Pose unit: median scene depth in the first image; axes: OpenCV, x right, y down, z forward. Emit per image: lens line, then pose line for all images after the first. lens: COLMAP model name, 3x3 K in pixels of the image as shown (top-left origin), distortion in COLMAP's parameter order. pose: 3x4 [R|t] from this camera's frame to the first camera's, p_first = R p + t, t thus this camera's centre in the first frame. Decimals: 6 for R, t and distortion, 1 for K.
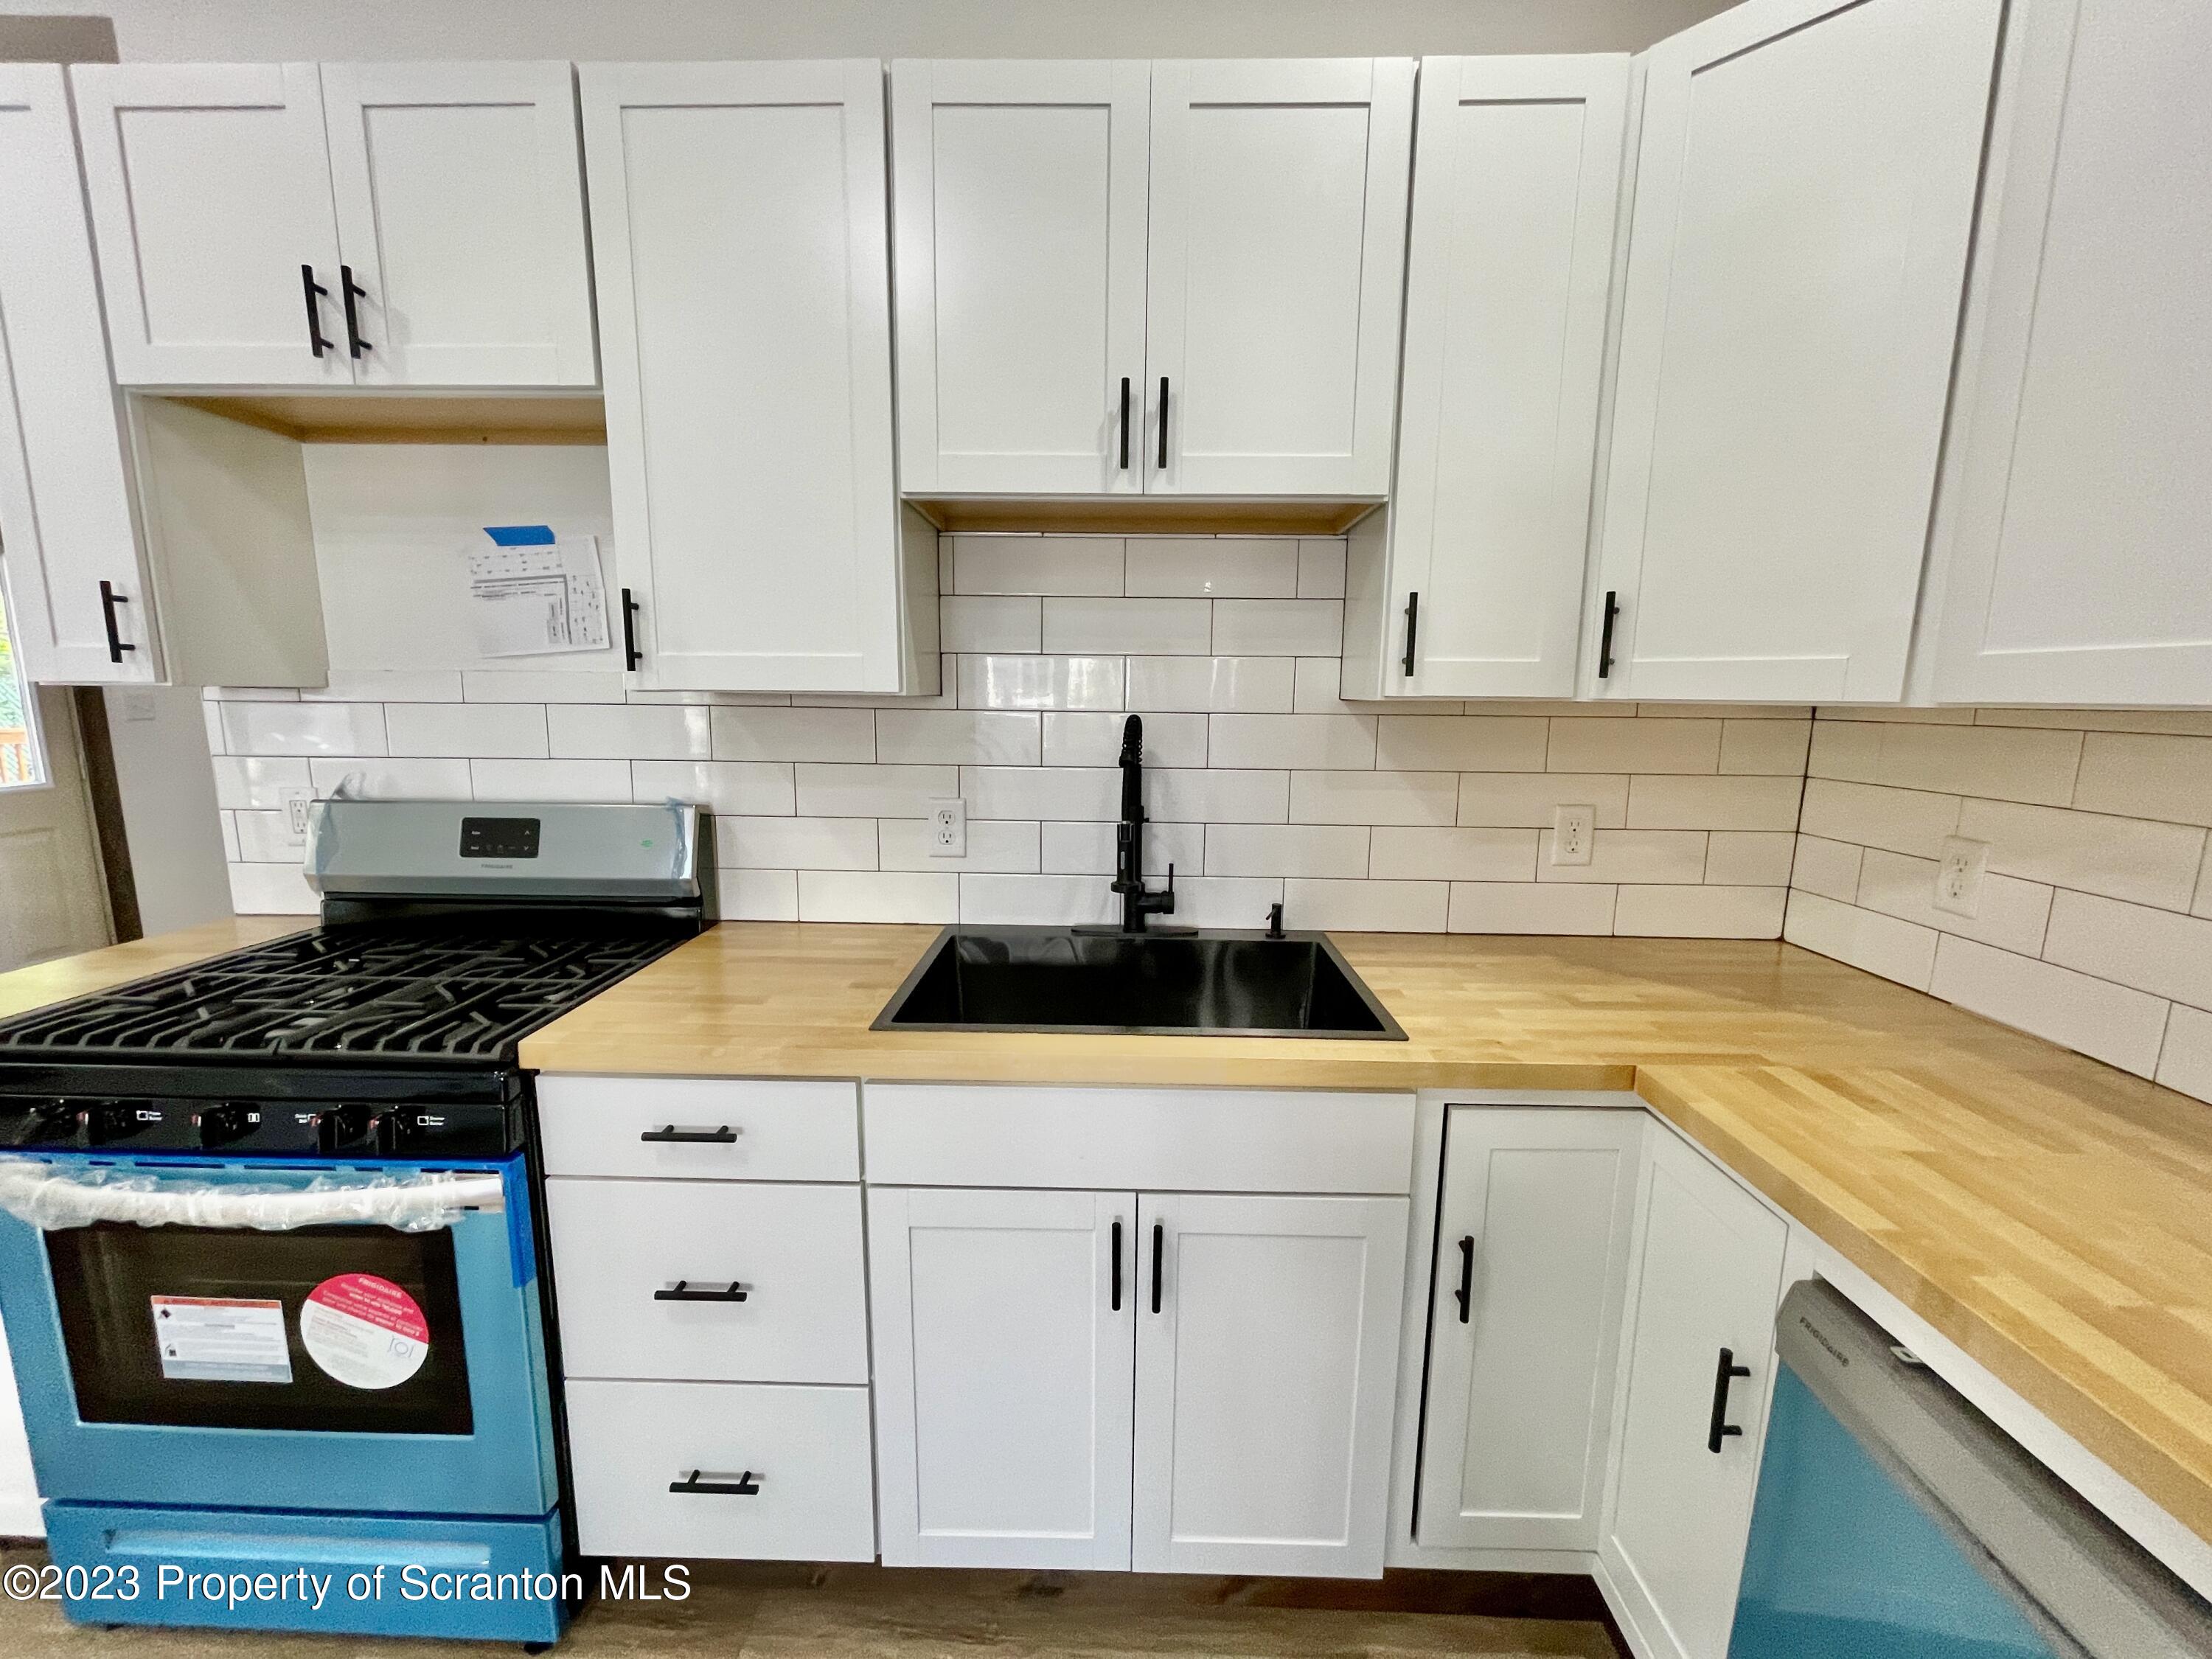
lens RADIAL K [[888.7, 0, 1105.4], [0, 888.7, 833.6], [0, 0, 1]] dist [0.000366, -0.000100]
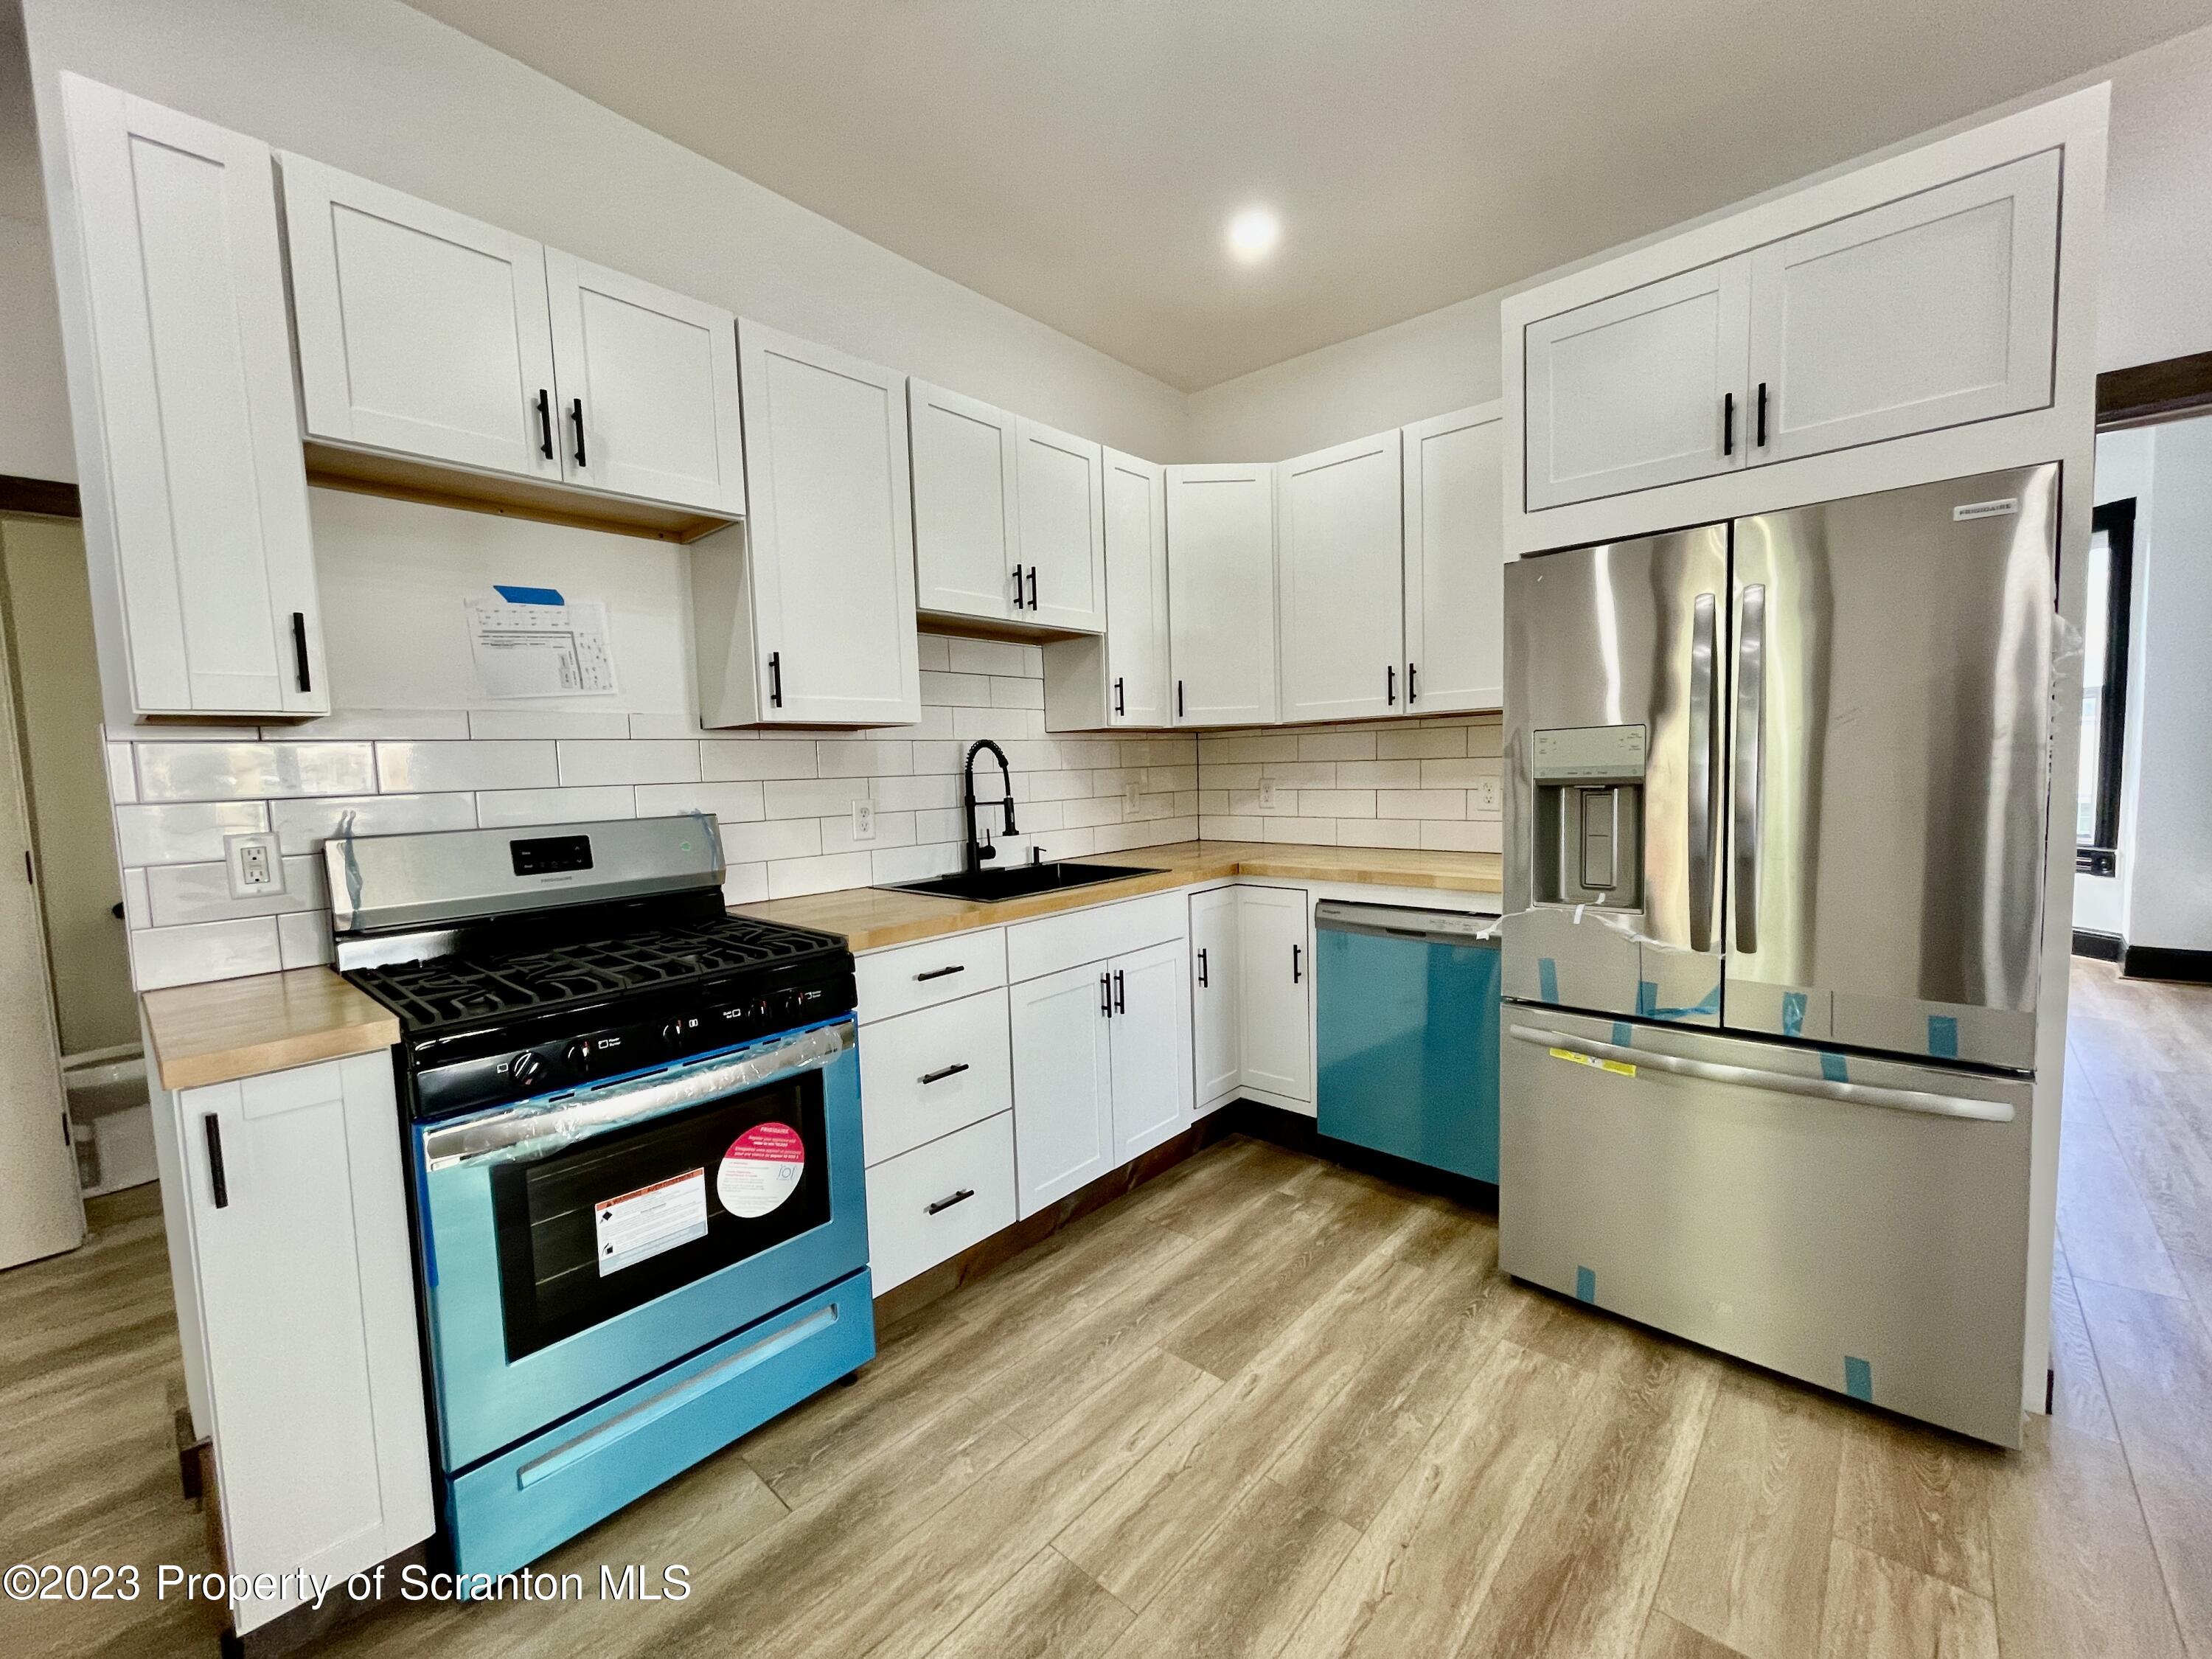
lens RADIAL K [[900.7, 0, 1103.3], [0, 900.7, 829.9], [0, 0, 1]] dist [0.001303, -0.000307]
pose [[0.648598, -0.086625, 0.756186, -1.375346], [0.158377, 0.987116, -0.022765, 0.139719], [-0.744472, 0.134528, 0.653961, -0.354971]]
